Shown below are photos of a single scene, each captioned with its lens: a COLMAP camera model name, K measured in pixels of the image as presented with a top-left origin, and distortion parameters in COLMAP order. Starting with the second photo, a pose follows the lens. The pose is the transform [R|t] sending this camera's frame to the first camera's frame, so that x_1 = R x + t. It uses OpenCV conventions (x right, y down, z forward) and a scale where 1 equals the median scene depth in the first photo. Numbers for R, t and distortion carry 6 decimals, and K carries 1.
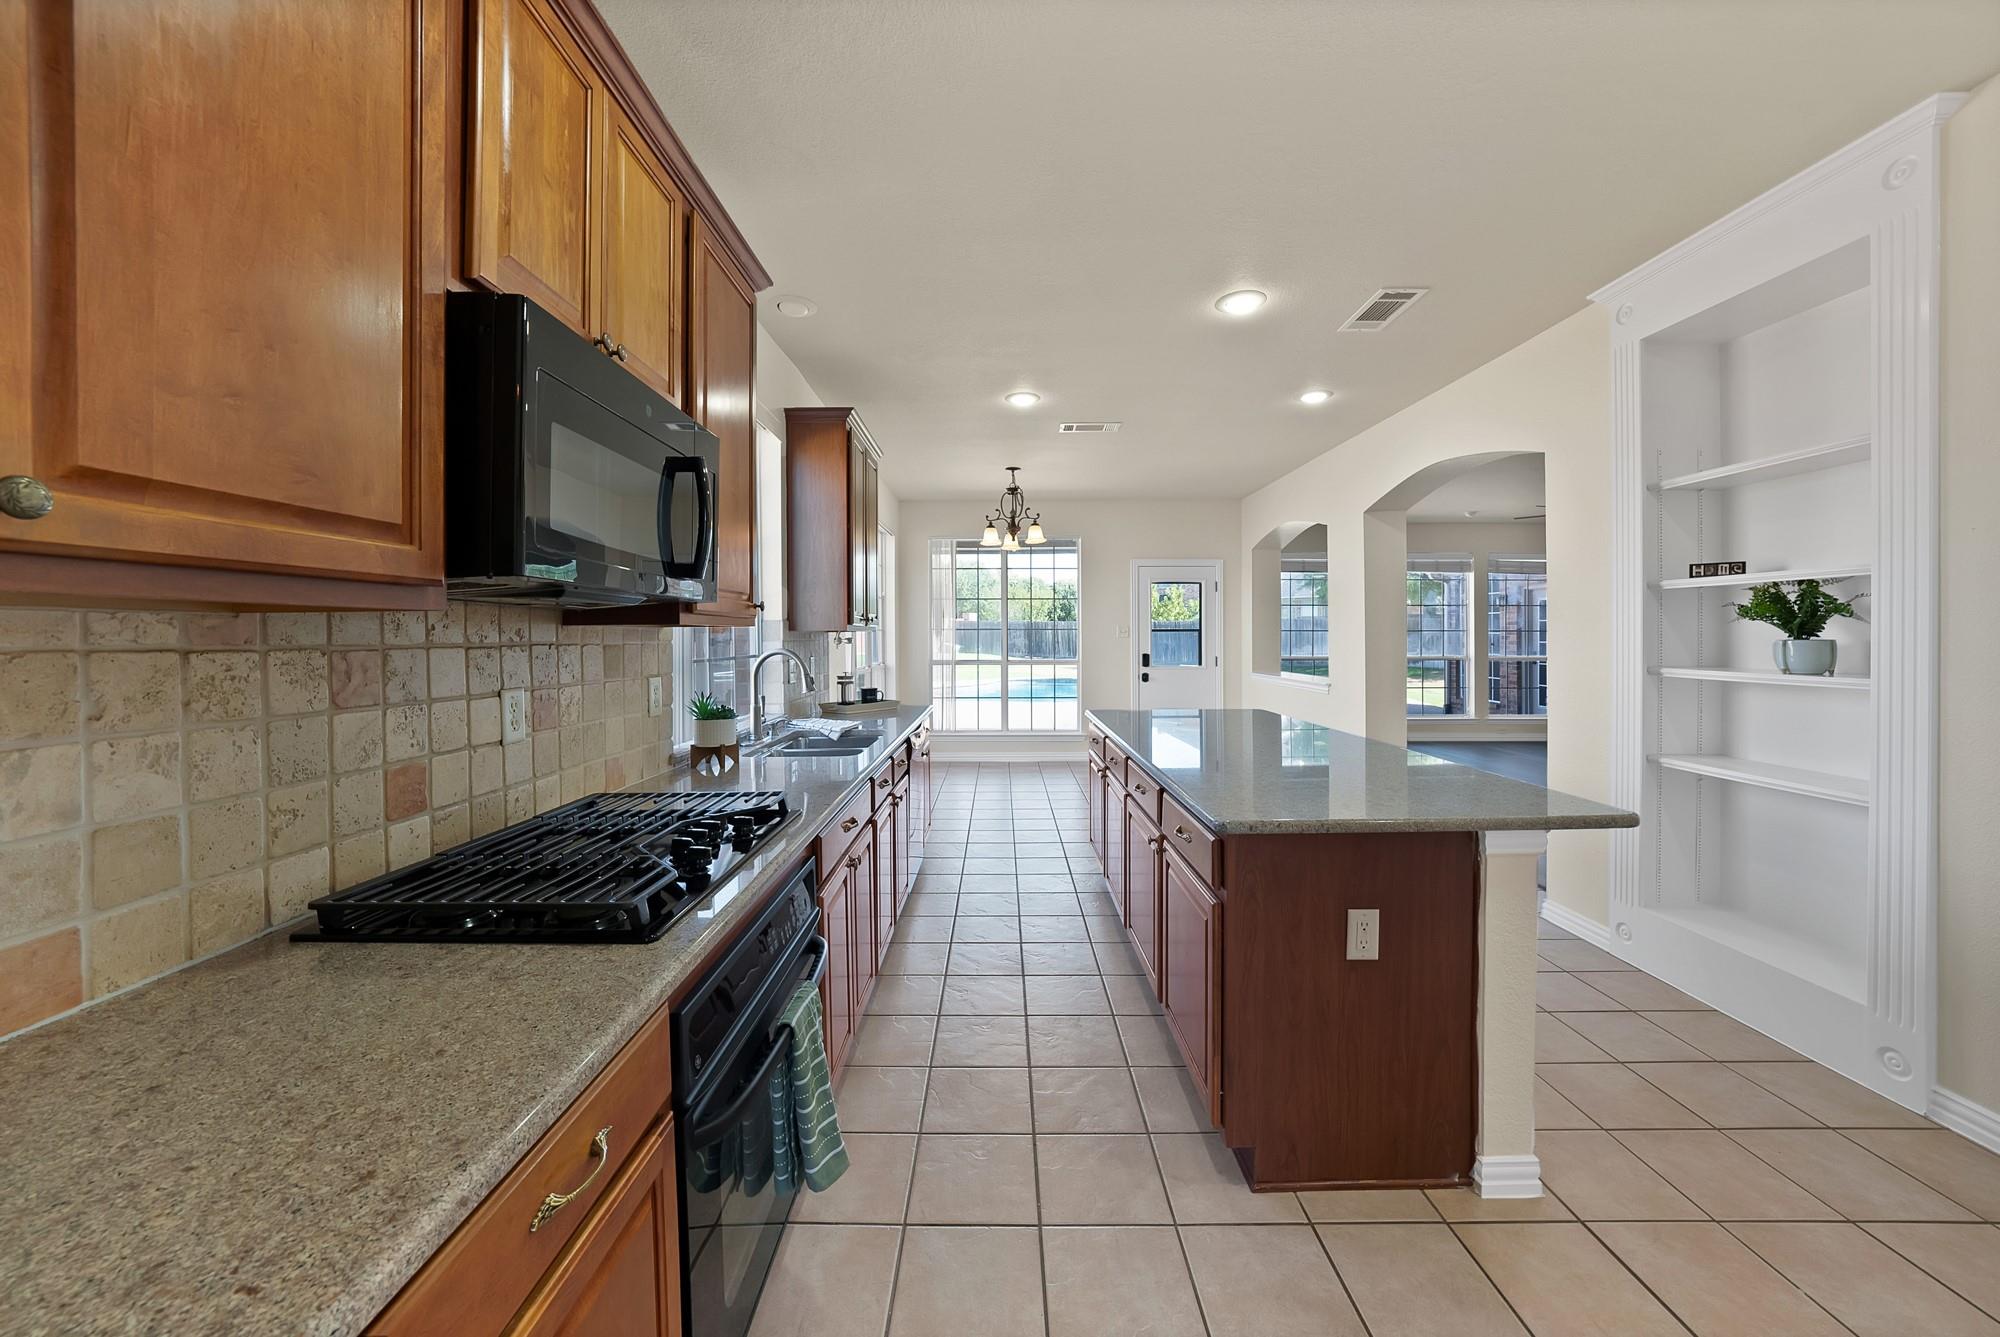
lens RADIAL K [[724.3, 0, 1000.0], [0, 724.3, 653.2], [0, 0, 1]] dist [-0.025383, 0.000056]
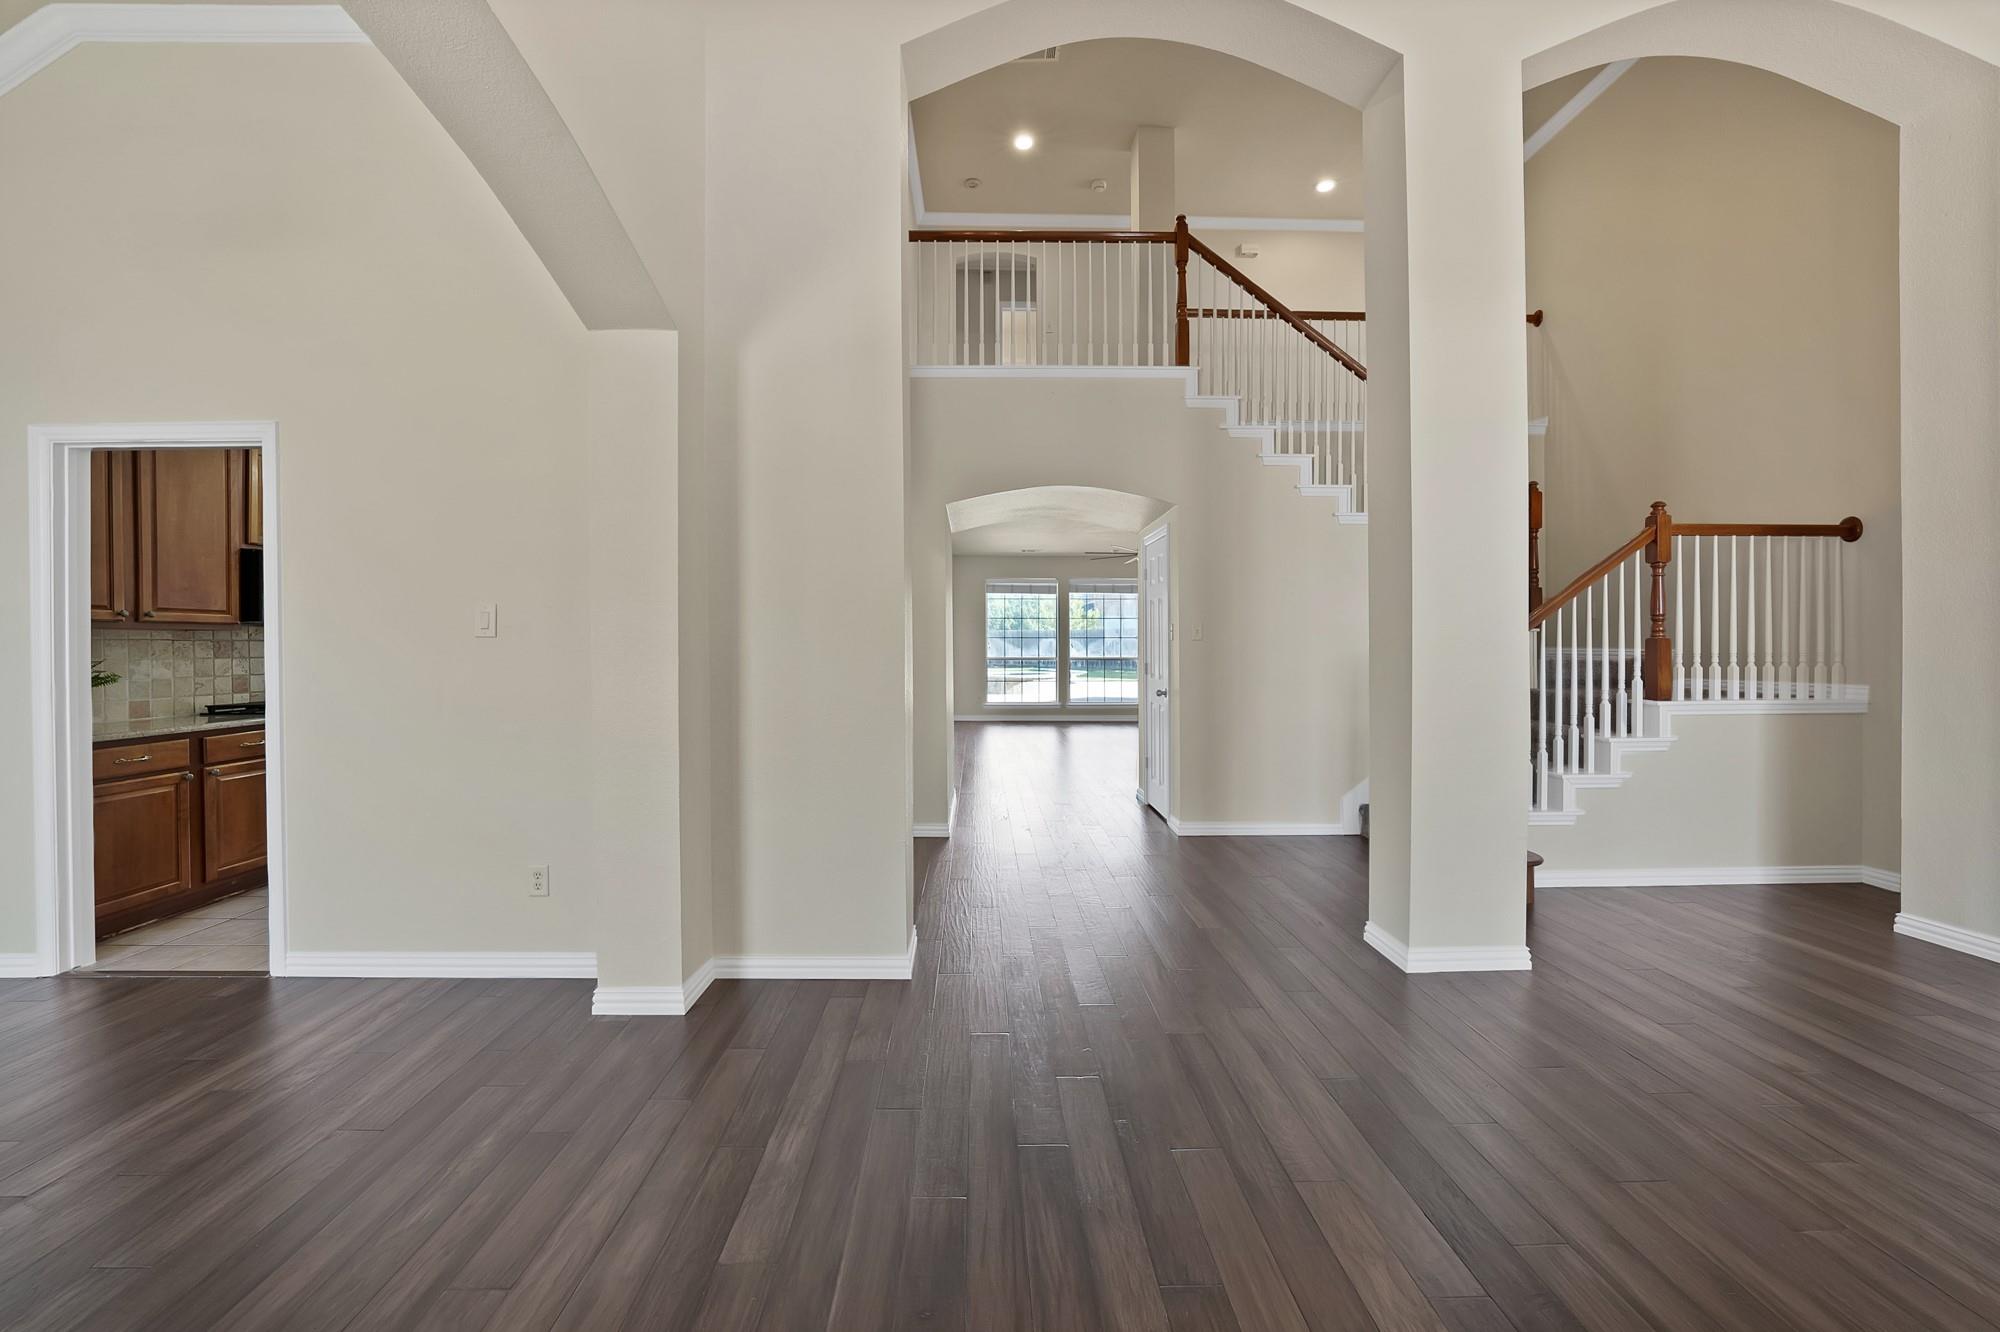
lens RADIAL K [[724.3, 0, 1000.0], [0, 724.3, 650.7], [0, 0, 1]] dist [-0.025383, 0.000056]
pose [[0.999673, -0.006636, 0.024679, 3.303500], [0.006998, 0.999868, -0.014638, 0.140558], [-0.024579, 0.014806, 0.999588, -2.968542]]
